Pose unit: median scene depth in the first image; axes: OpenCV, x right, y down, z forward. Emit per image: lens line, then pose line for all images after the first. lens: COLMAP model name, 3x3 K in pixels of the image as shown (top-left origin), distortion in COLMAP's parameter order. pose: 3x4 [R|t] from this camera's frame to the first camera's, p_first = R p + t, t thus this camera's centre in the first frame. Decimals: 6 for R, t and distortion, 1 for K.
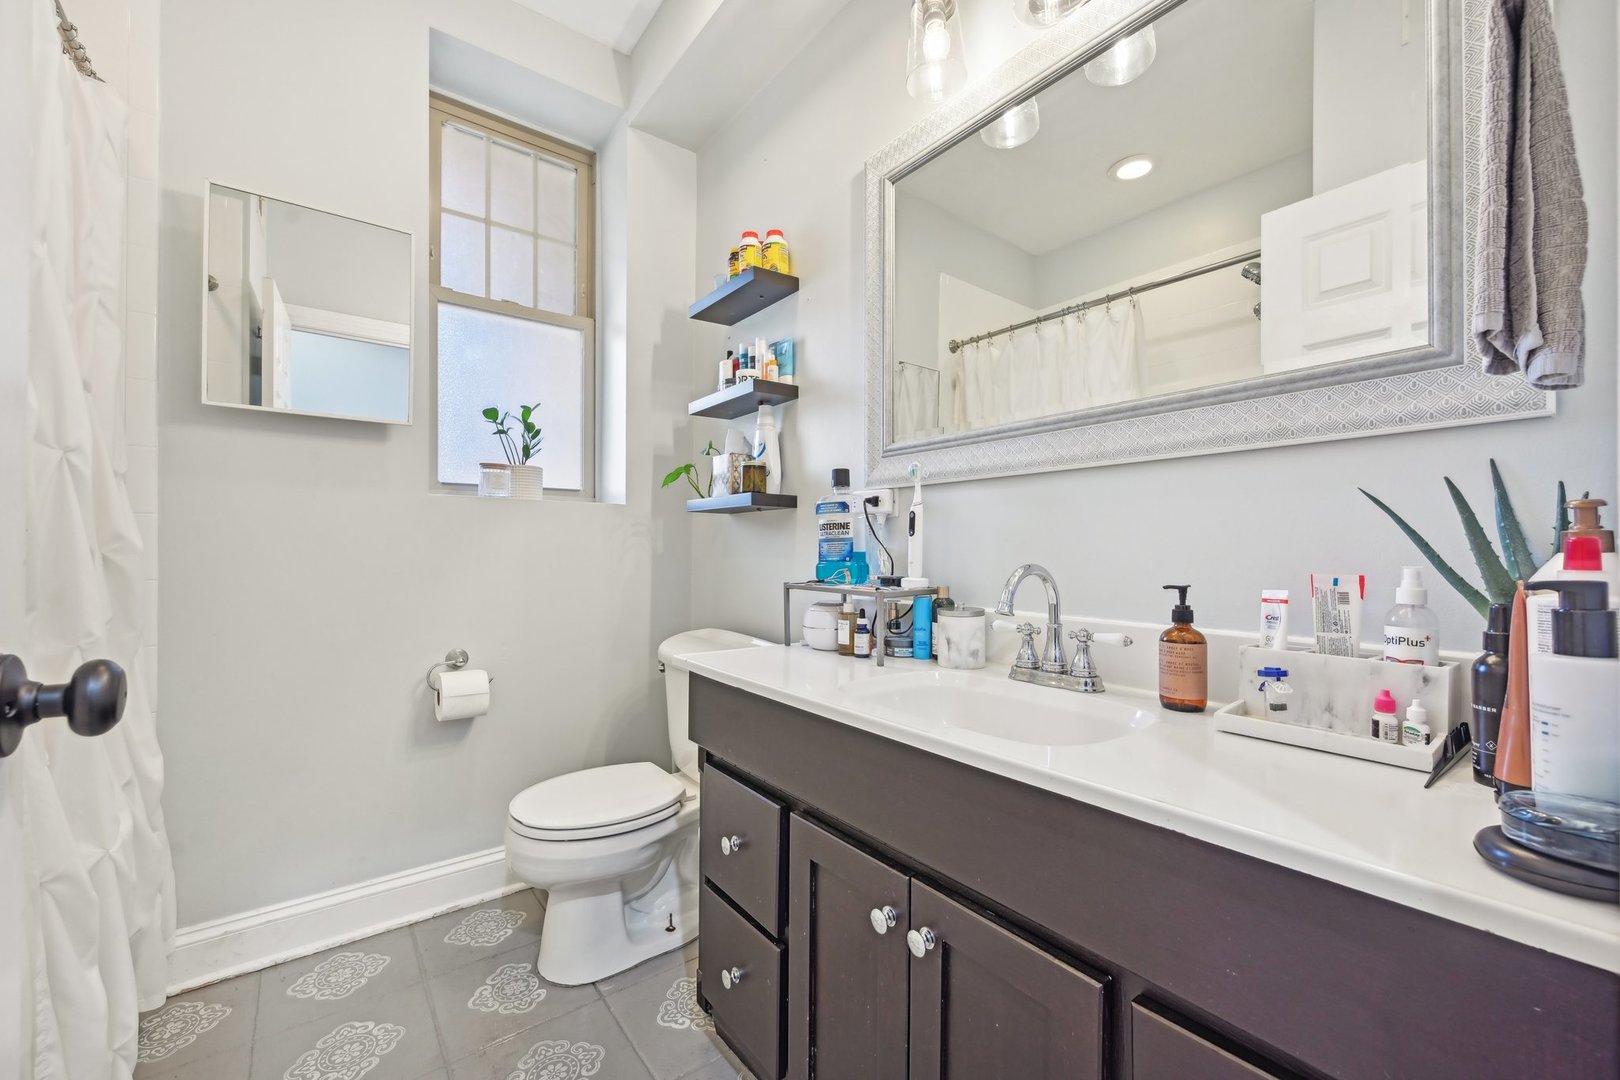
lens RADIAL K [[654.7, 0, 810.0], [0, 654.7, 540.0], [0, 0, 1]] dist [0.000491, 0.000067]
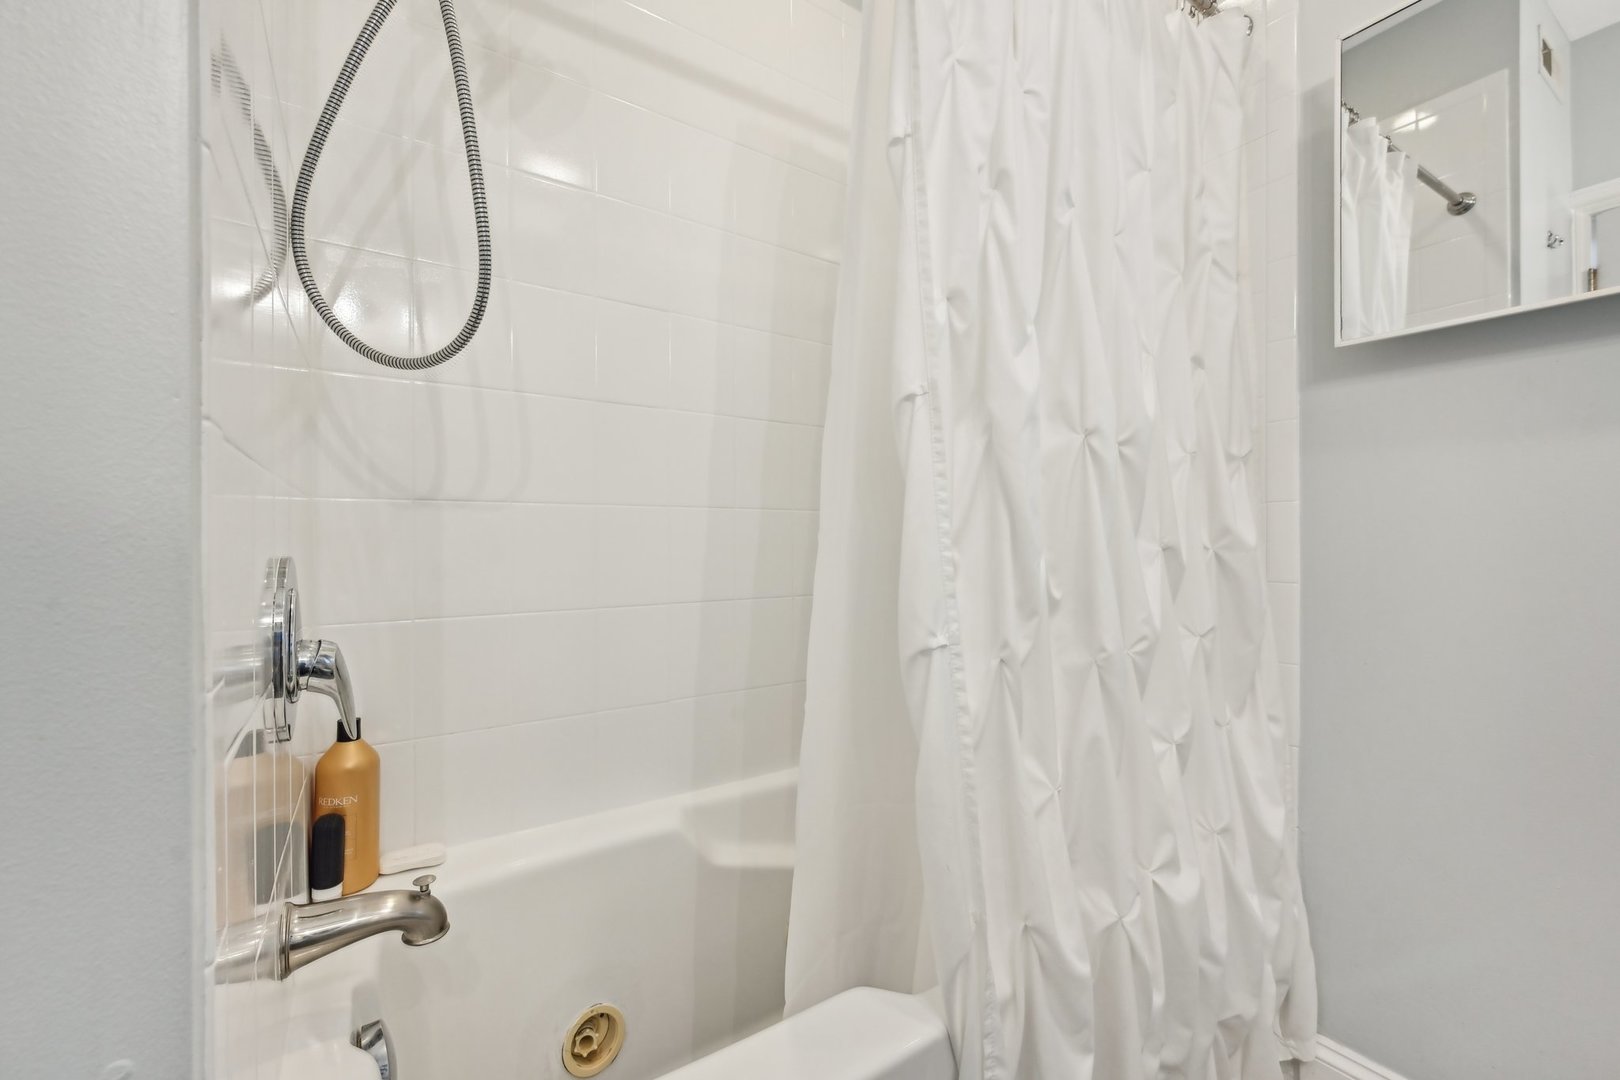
lens RADIAL K [[654.7, 0, 810.0], [0, 654.7, 540.0], [0, 0, 1]] dist [0.000491, 0.000067]
pose [[-0.057975, 0.003001, -0.998314, -0.182187], [0.013404, 0.999908, 0.002227, -0.002191], [0.998228, -0.013252, -0.058010, 0.511996]]
